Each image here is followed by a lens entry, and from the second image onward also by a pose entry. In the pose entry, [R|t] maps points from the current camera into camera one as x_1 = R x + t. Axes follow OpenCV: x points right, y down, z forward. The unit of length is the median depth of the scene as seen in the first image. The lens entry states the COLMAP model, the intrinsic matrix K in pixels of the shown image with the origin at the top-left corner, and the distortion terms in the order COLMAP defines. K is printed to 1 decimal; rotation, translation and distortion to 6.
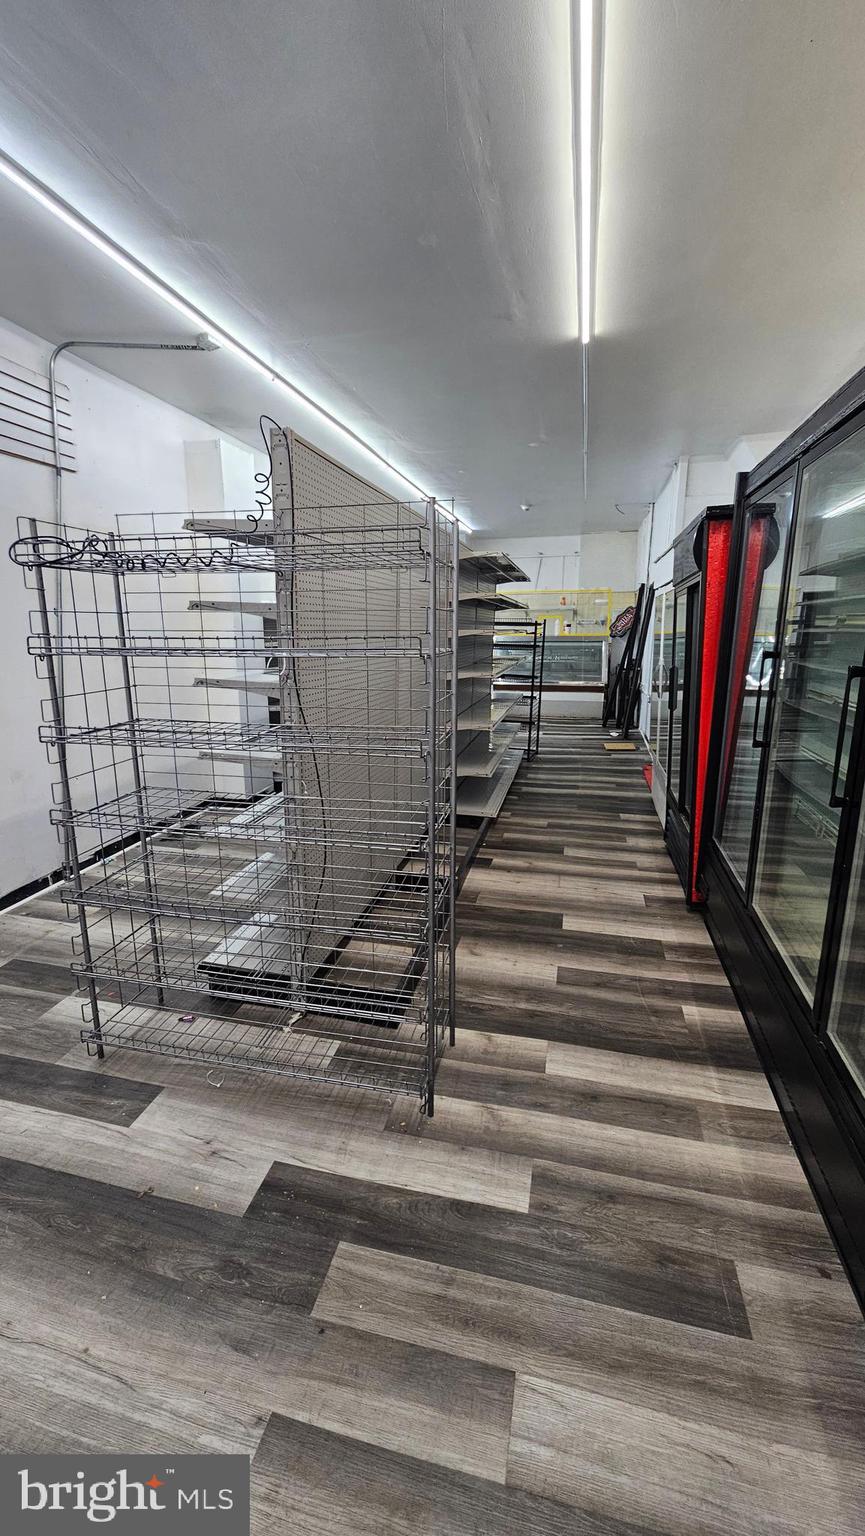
lens RADIAL K [[621.1, 0, 422.8], [0, 621.1, 758.8], [0, 0, 1]] dist [-0.003144, 0.001017]
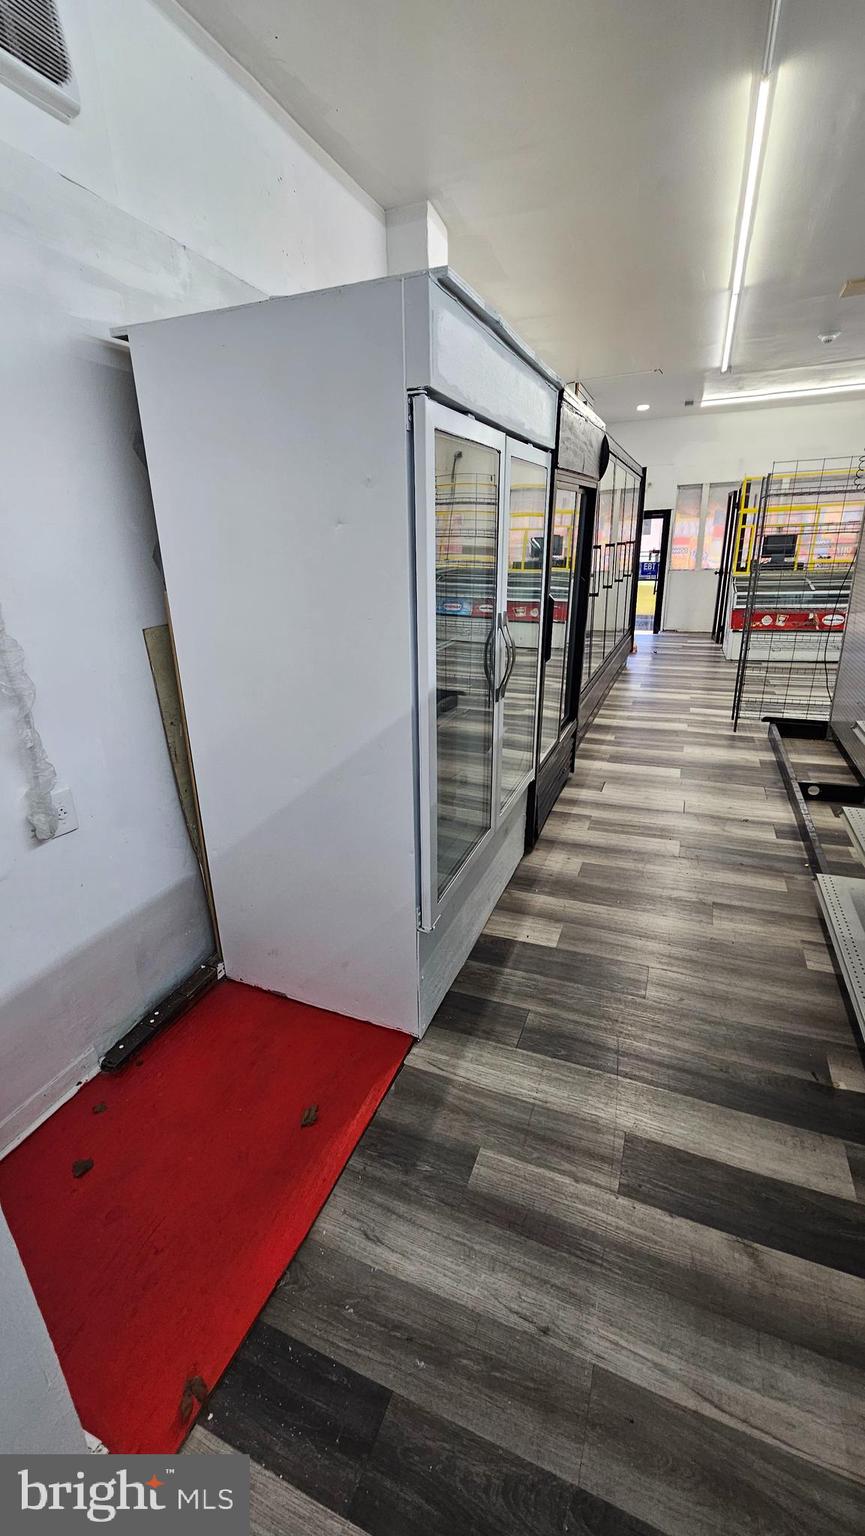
lens RADIAL K [[621.1, 0, 425.9], [0, 621.1, 772.5], [0, 0, 1]] dist [-0.003144, 0.001017]
pose [[-0.989001, -0.008411, 0.147669, 0.532367], [0.072436, 0.842918, 0.533144, -0.430229], [-0.128957, 0.537977, -0.833037, 2.048081]]
